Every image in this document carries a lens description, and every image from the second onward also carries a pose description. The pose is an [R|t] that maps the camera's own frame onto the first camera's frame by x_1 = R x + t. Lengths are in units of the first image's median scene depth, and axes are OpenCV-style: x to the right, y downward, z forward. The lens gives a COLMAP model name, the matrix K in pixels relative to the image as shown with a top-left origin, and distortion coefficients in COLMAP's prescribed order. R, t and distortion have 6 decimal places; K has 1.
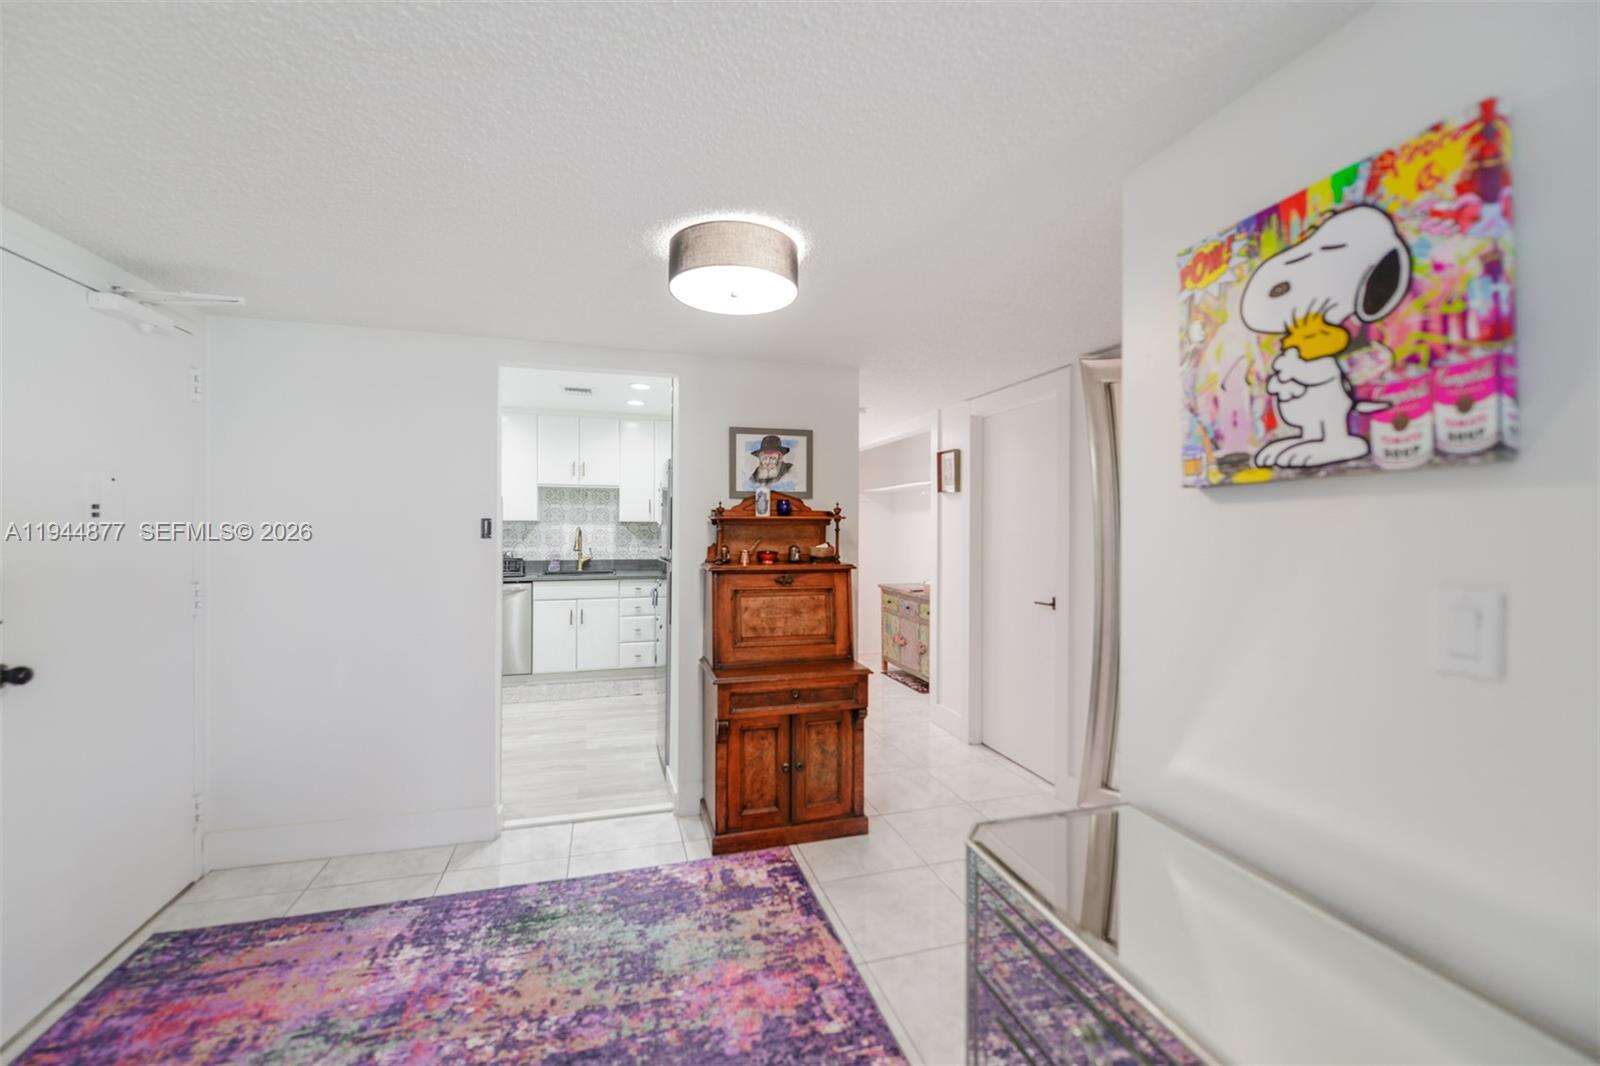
lens RADIAL K [[635.2, 0, 789.6], [0, 635.2, 528.6], [0, 0, 1]] dist [-0.000673, -0.000580]
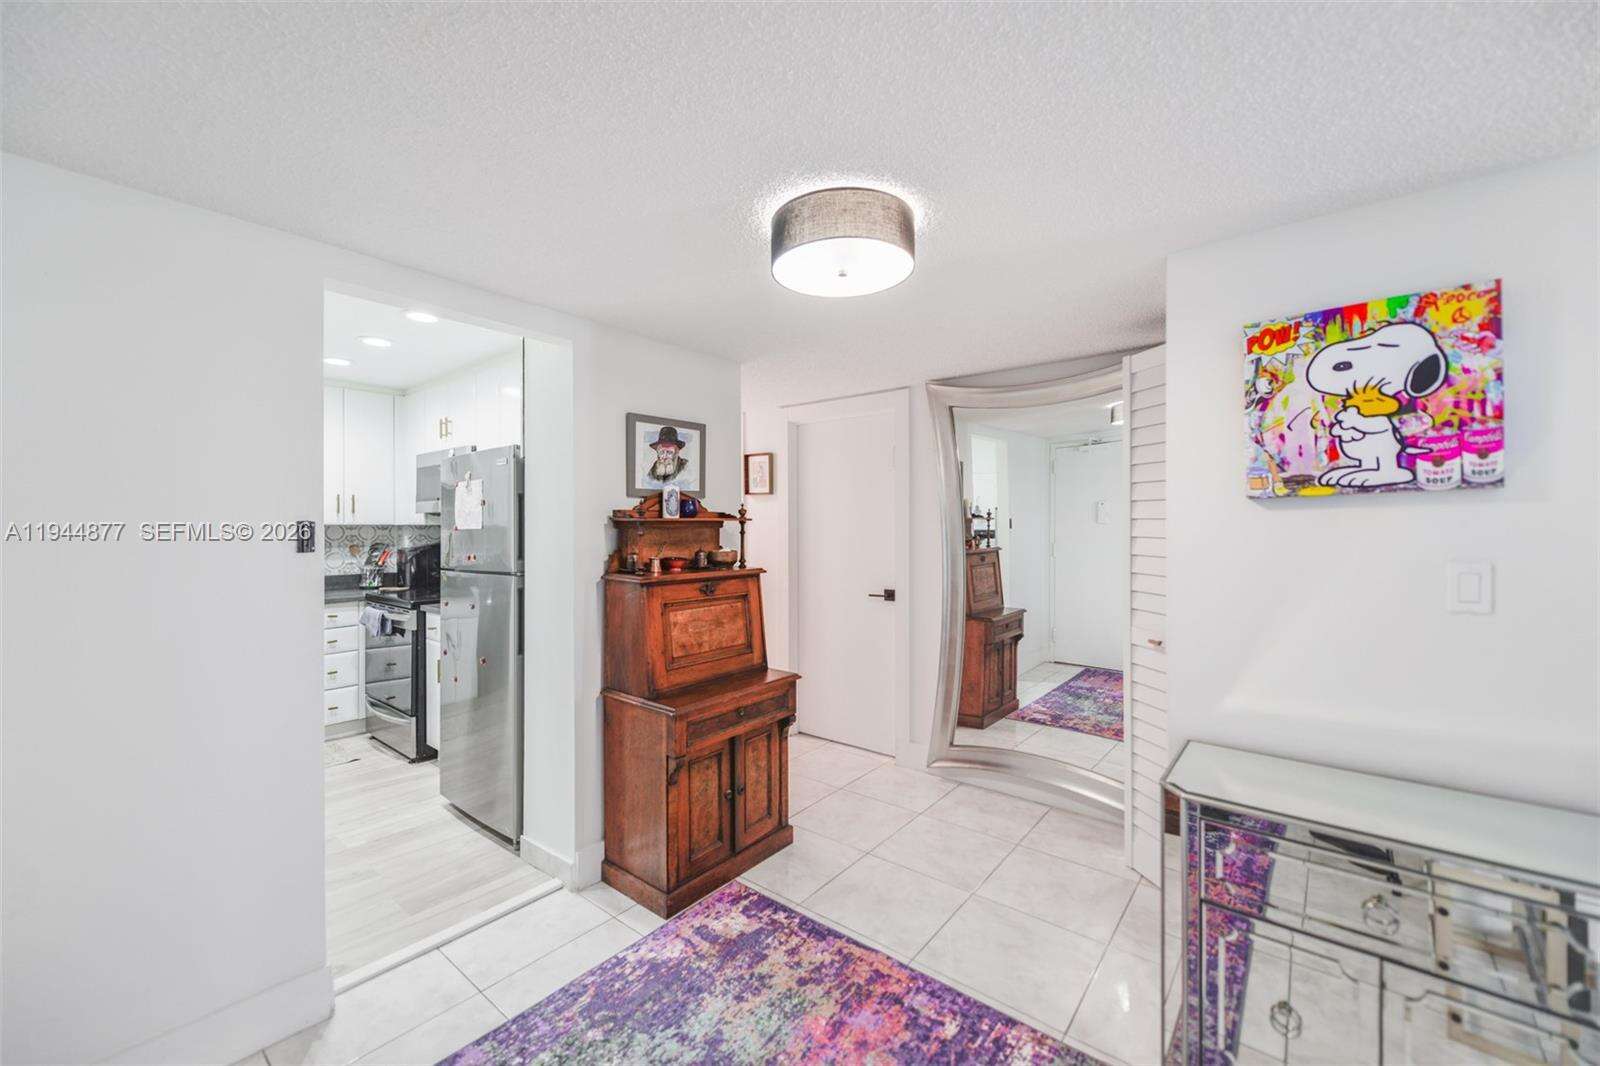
lens RADIAL K [[635.2, 0, 792.8], [0, 635.2, 529.1], [0, 0, 1]] dist [-0.000673, -0.000580]
pose [[0.824107, -0.010476, 0.566337, -0.647729], [0.010603, 0.999939, 0.003067, -0.008236], [-0.566335, 0.003477, 0.824168, 0.291096]]
